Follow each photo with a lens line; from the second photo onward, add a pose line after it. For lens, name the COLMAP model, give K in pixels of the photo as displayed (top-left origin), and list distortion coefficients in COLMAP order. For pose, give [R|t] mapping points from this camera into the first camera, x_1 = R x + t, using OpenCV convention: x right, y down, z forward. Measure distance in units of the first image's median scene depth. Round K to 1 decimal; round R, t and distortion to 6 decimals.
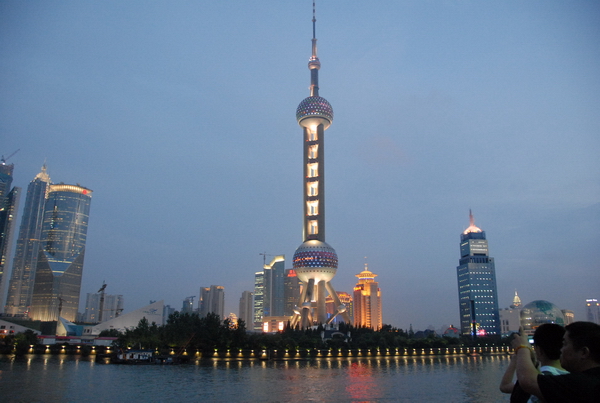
lens RADIAL K [[474.3, 0, 300.0], [0, 474.3, 201.5], [0, 0, 1]] dist [-0.106472, 0.001776]
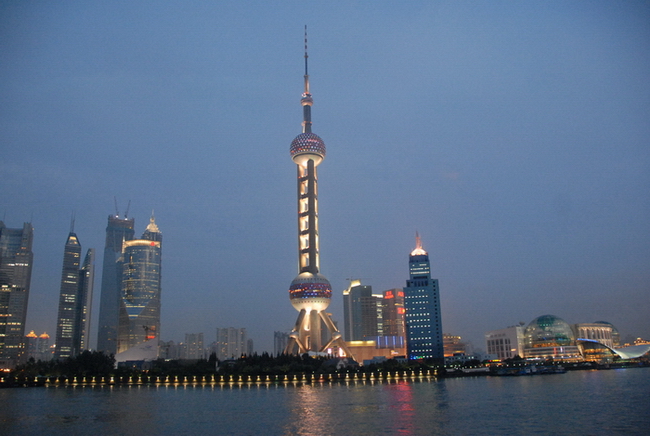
lens RADIAL K [[513.9, 0, 325.0], [0, 513.9, 218.0], [0, 0, 1]] dist [-0.106472, 0.001776]
pose [[0.941999, -0.123941, -0.311893, 0.418244], [0.126789, 0.991866, -0.011217, -0.019379], [0.310746, -0.028979, 0.950051, -0.069398]]
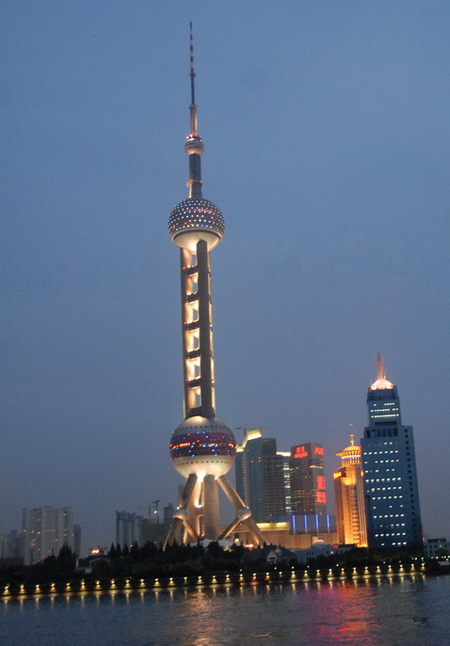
lens RADIAL K [[792.0, 0, 275.5], [0, 792.0, 361.5], [0, 0, 1]] dist [-0.021349, 0.026705]
pose [[0.974109, -0.107775, -0.198735, 0.353710], [0.117152, 0.992461, 0.036010, -0.022857], [0.193356, -0.058360, 0.979391, -0.081101]]
